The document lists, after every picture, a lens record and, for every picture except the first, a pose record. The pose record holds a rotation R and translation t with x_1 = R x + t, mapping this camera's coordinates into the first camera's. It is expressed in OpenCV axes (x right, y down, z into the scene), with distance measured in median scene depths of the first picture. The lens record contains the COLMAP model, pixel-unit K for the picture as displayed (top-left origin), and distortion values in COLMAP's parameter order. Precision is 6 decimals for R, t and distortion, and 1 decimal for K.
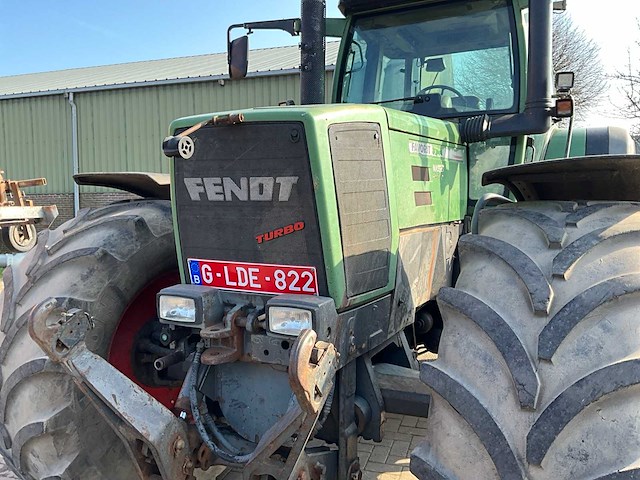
lens RADIAL K [[522.9, 0, 321.1], [0, 522.9, 242.0], [0, 0, 1]] dist [0.097474, -0.169010]
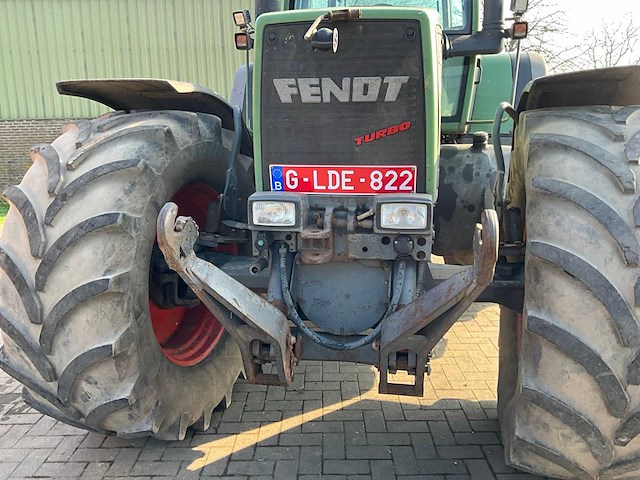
lens RADIAL K [[522.9, 0, 321.1], [0, 522.9, 242.0], [0, 0, 1]] dist [0.097474, -0.169010]
pose [[0.957966, -0.064606, 0.279514, -0.475164], [0.029275, 0.991241, 0.128779, 0.054751], [-0.285386, -0.115183, 0.951466, 0.016483]]
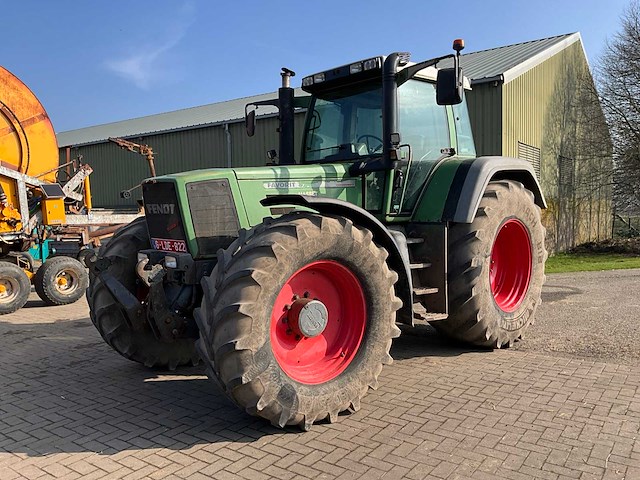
lens RADIAL K [[522.9, 0, 321.1], [0, 522.9, 242.0], [0, 0, 1]] dist [0.097474, -0.169010]
pose [[0.947406, 0.013705, -0.319742, 1.287262], [-0.016654, 0.999840, -0.006489, 0.055009], [0.319602, 0.011473, 0.947482, -1.041165]]
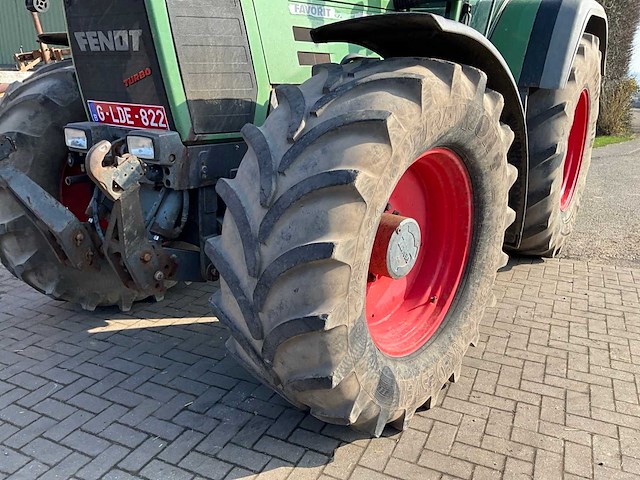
lens RADIAL K [[522.9, 0, 321.1], [0, 522.9, 242.0], [0, 0, 1]] dist [0.097474, -0.169010]
pose [[0.990187, 0.061378, -0.125551, 0.515801], [-0.032785, 0.975344, 0.218243, 0.071369], [0.135850, -0.211985, 0.967785, -0.245363]]
